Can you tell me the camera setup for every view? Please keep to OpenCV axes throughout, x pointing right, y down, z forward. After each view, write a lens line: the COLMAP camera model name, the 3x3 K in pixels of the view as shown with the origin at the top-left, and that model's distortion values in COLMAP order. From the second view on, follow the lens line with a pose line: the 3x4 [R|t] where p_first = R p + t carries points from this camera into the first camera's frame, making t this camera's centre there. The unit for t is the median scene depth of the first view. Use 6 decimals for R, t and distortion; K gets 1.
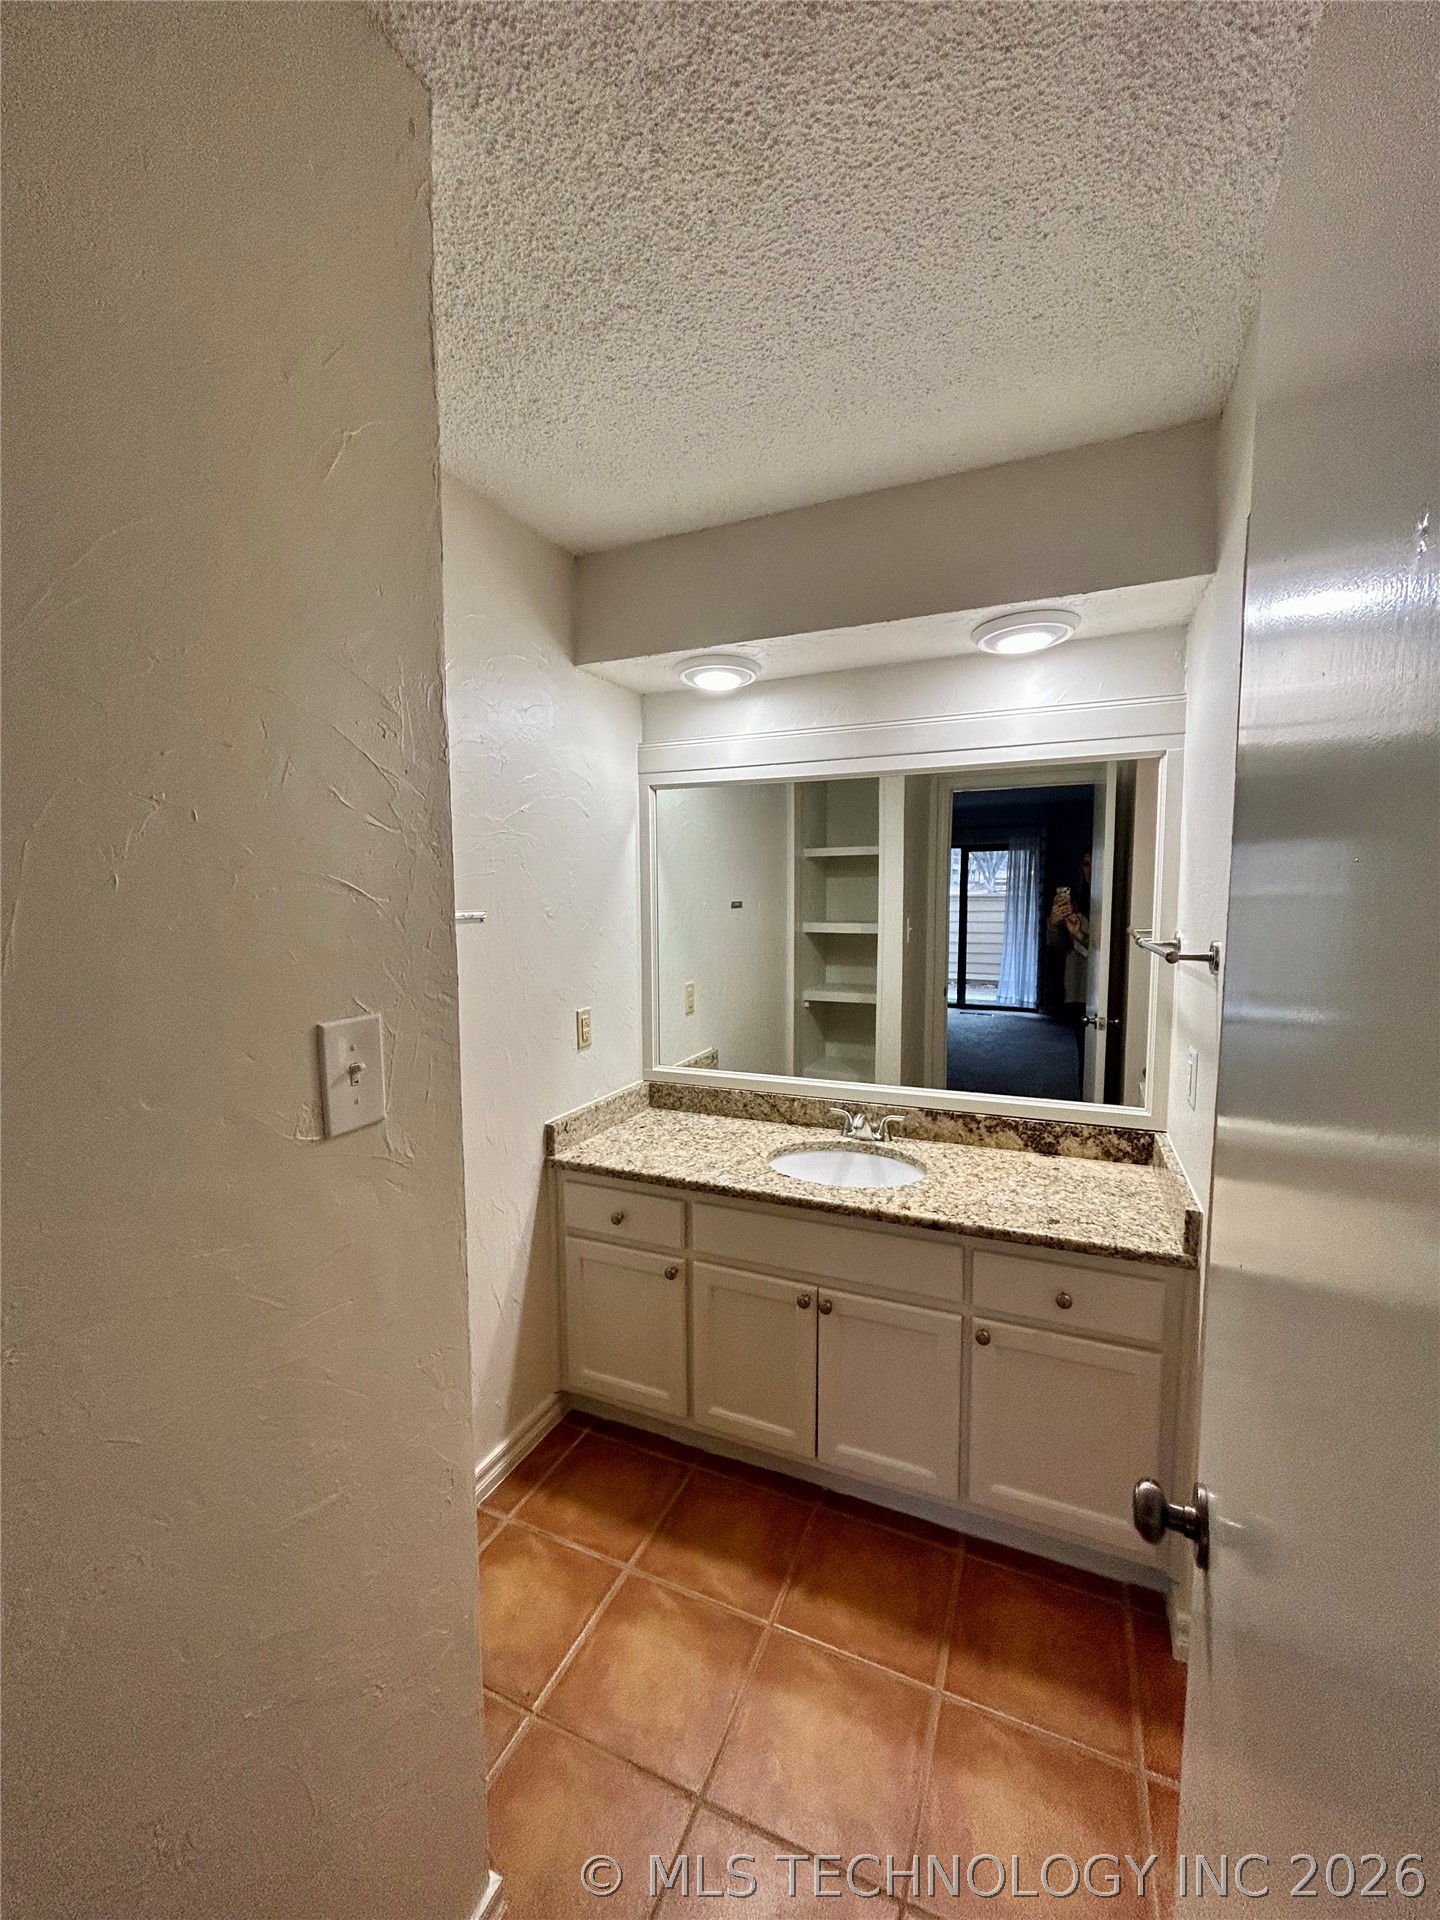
lens RADIAL K [[777.2, 0, 729.1], [0, 777.2, 967.9], [0, 0, 1]] dist [-0.001021, 0.000423]
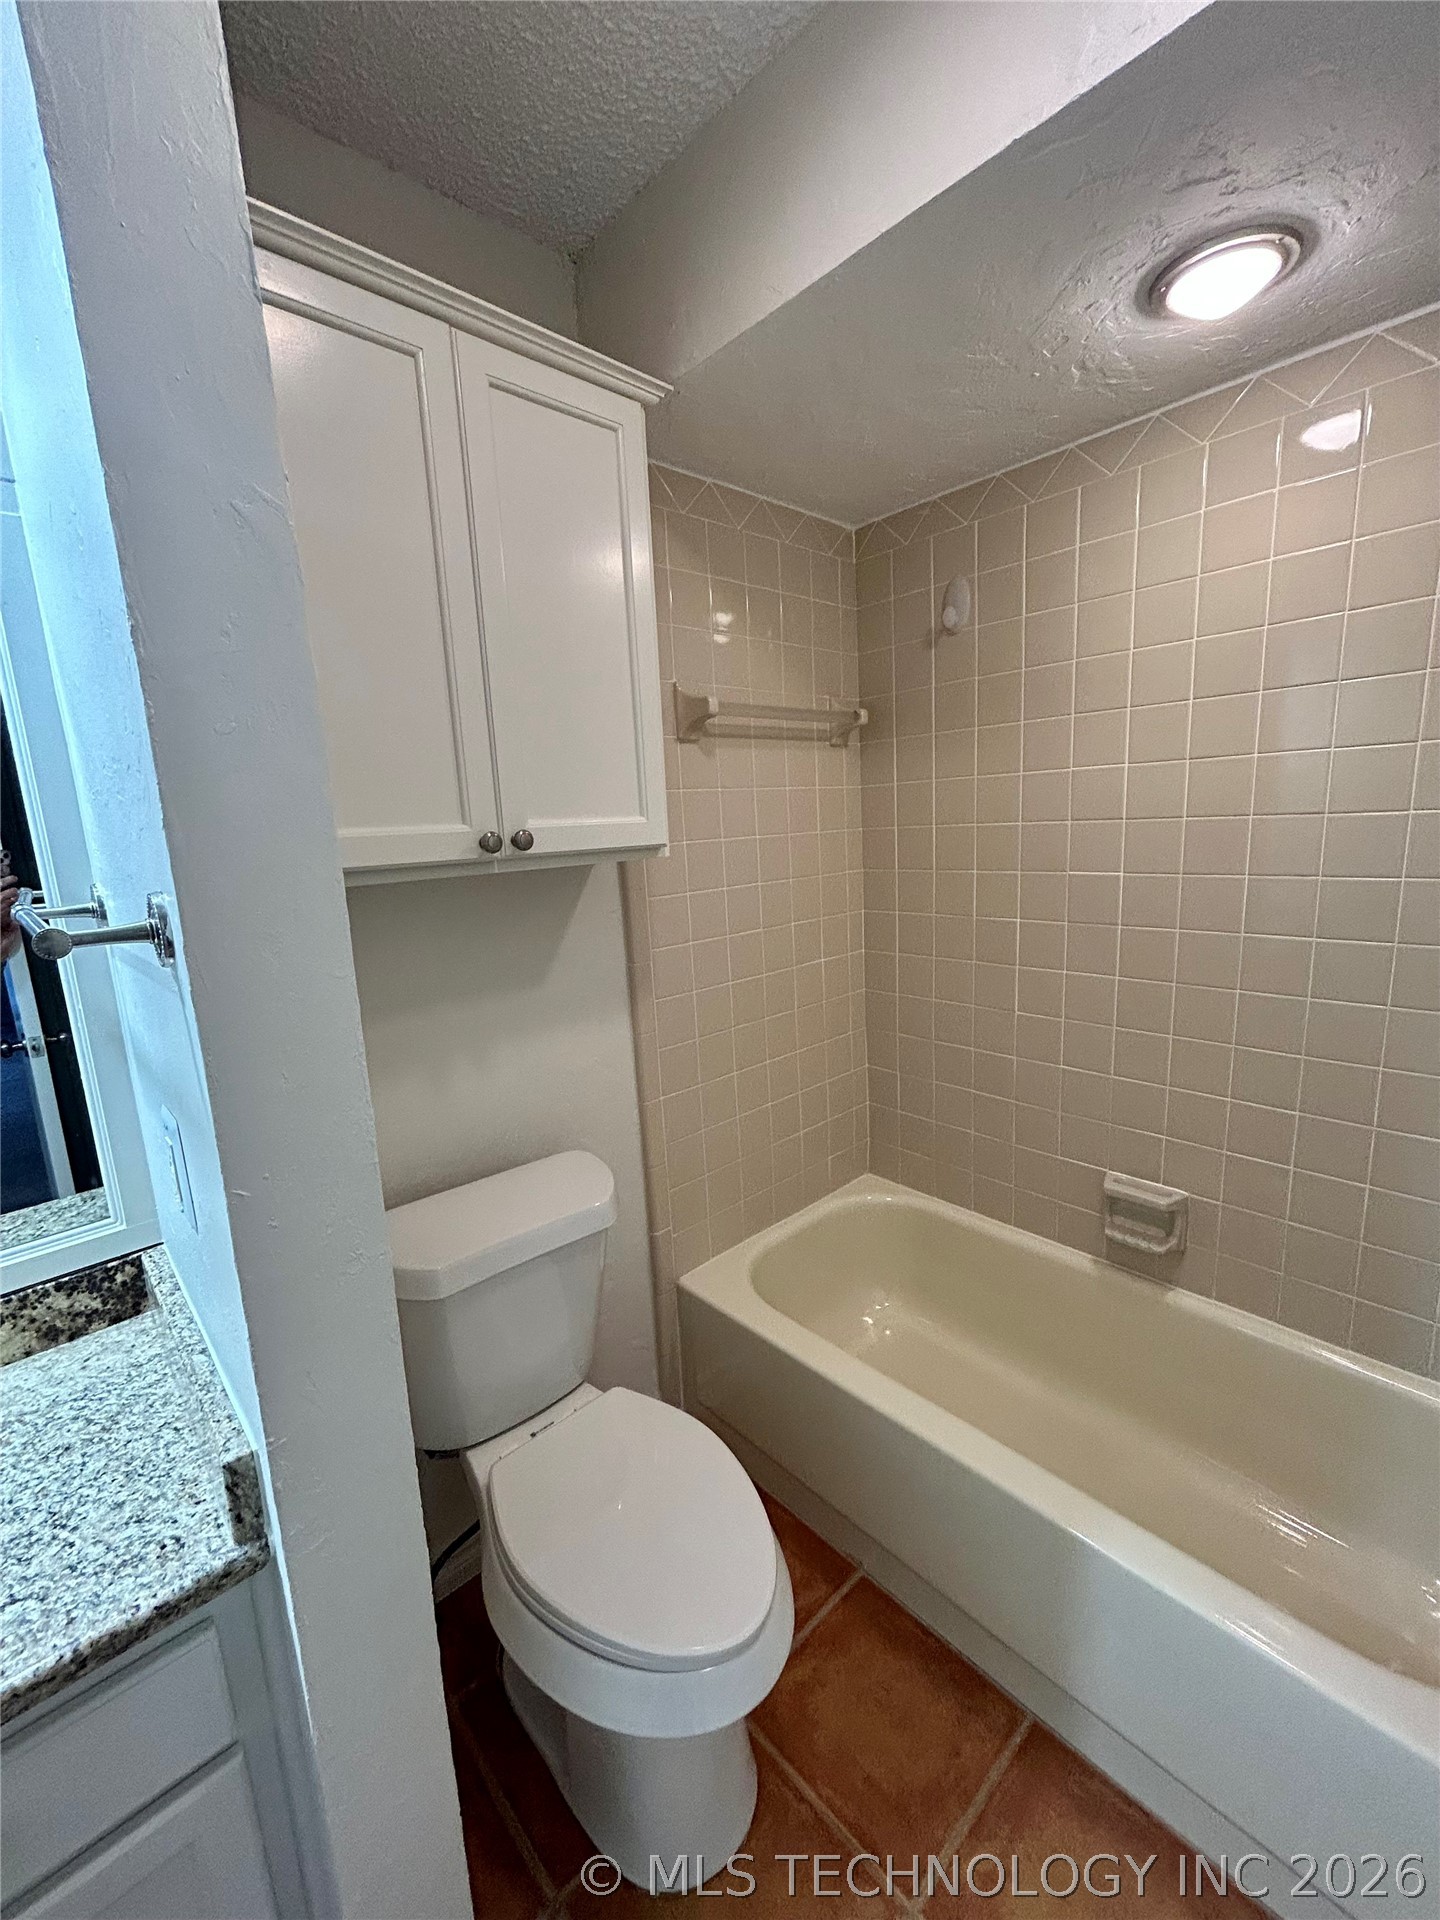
lens RADIAL K [[777.2, 0, 719.4], [0, 777.2, 962.5], [0, 0, 1]] dist [-0.001021, 0.000423]
pose [[0.408109, -0.179942, 0.895024, 0.272104], [0.133958, 0.981574, 0.136261, -0.010187], [-0.903052, 0.064286, 0.424694, 0.400967]]
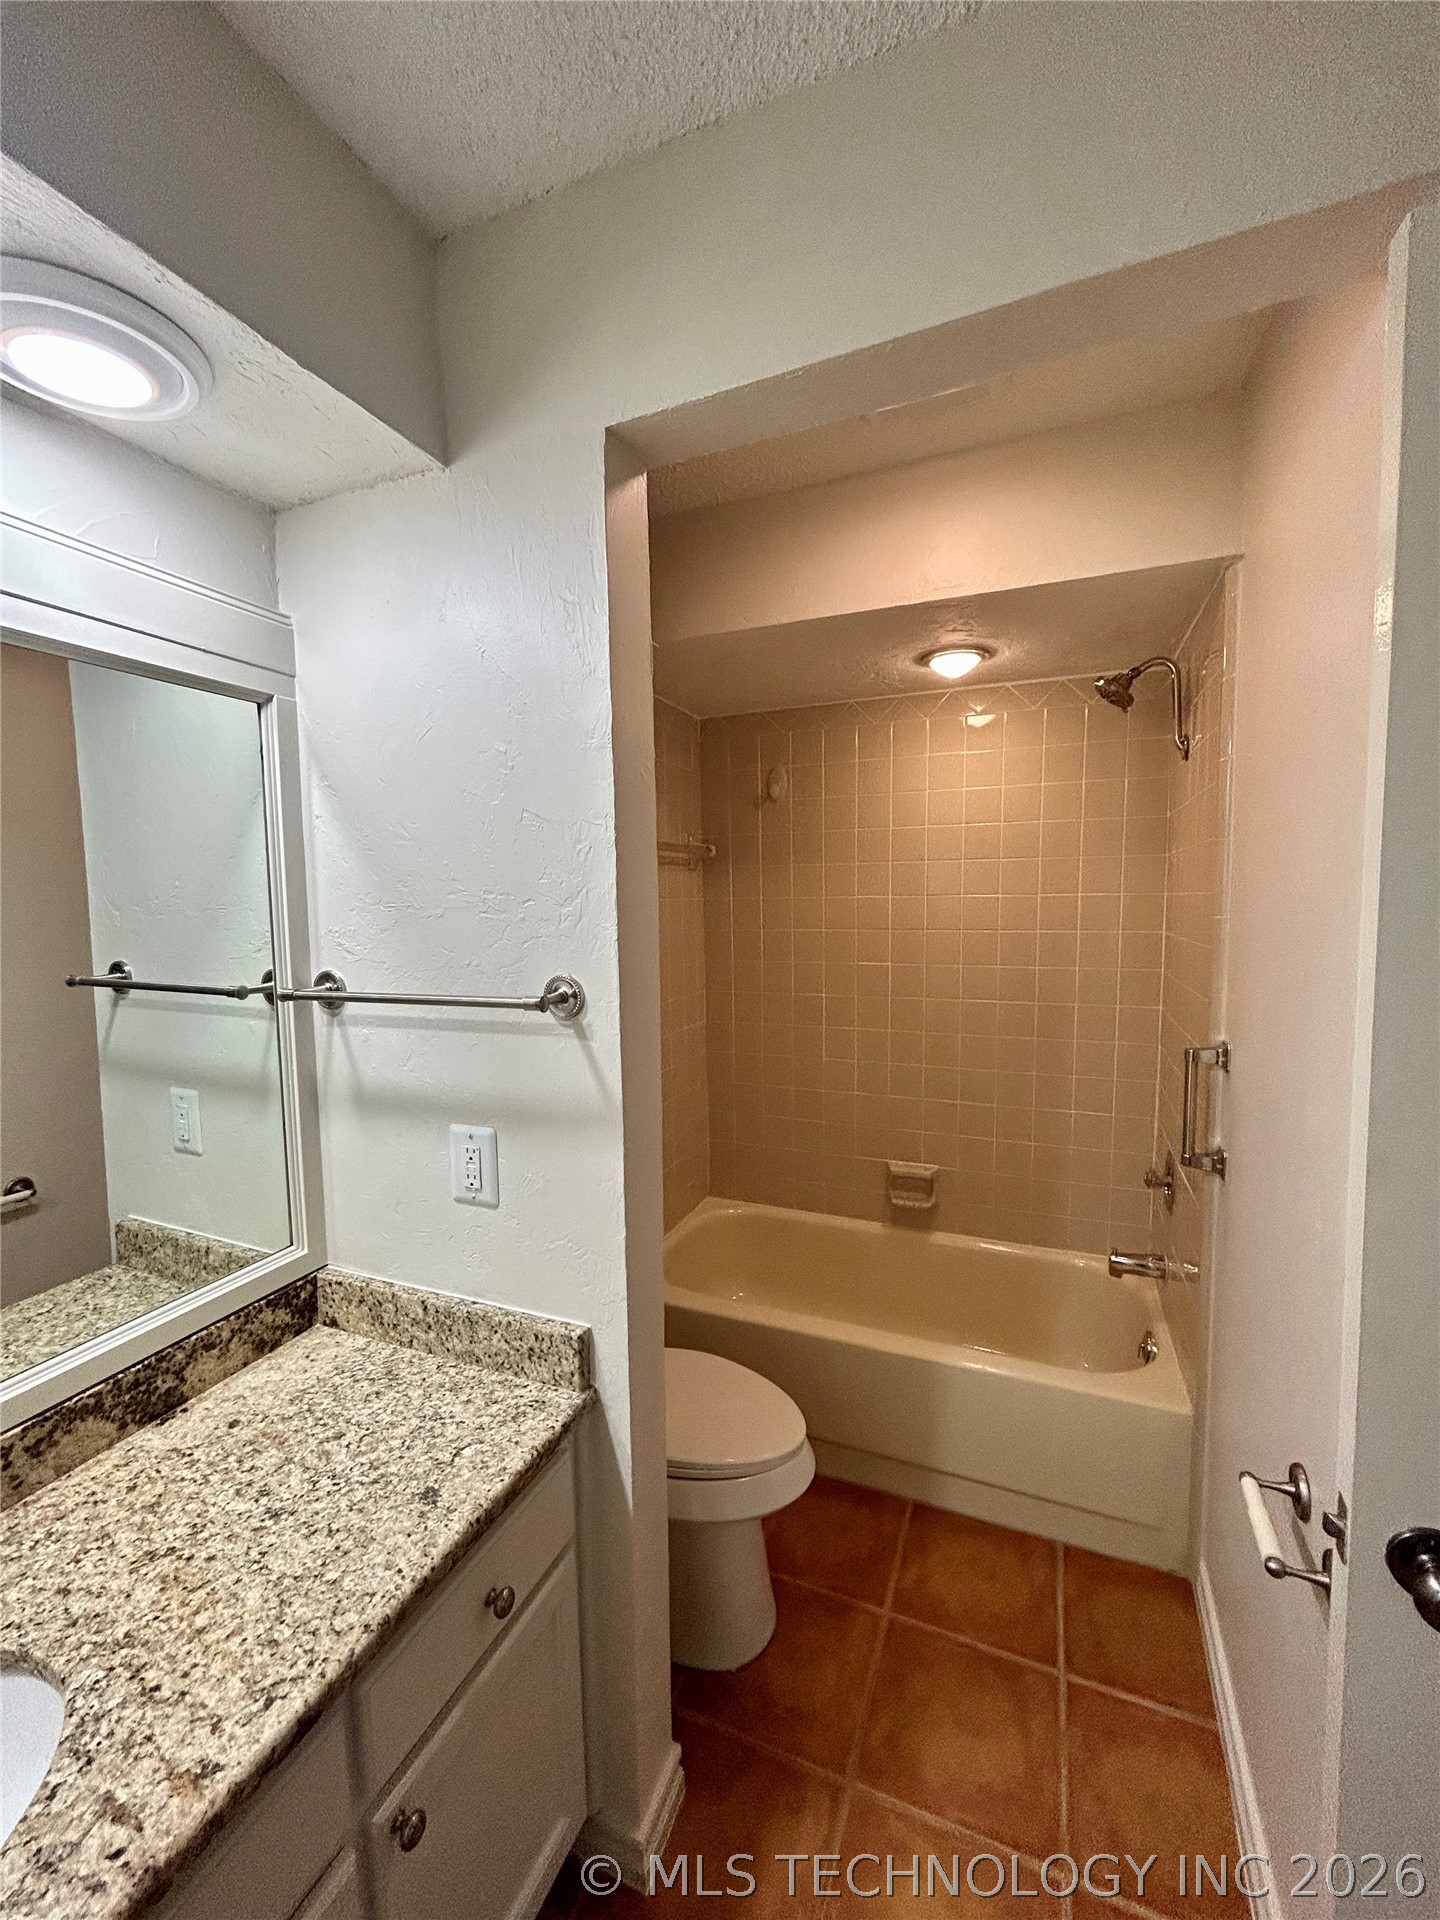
lens RADIAL K [[777.2, 0, 716.9], [0, 777.2, 963.3], [0, 0, 1]] dist [-0.001021, 0.000423]
pose [[-0.009831, -0.078310, 0.996881, -0.103399], [0.107601, 0.991057, 0.078913, -0.070155], [-0.994146, 0.108041, -0.001317, 0.657532]]
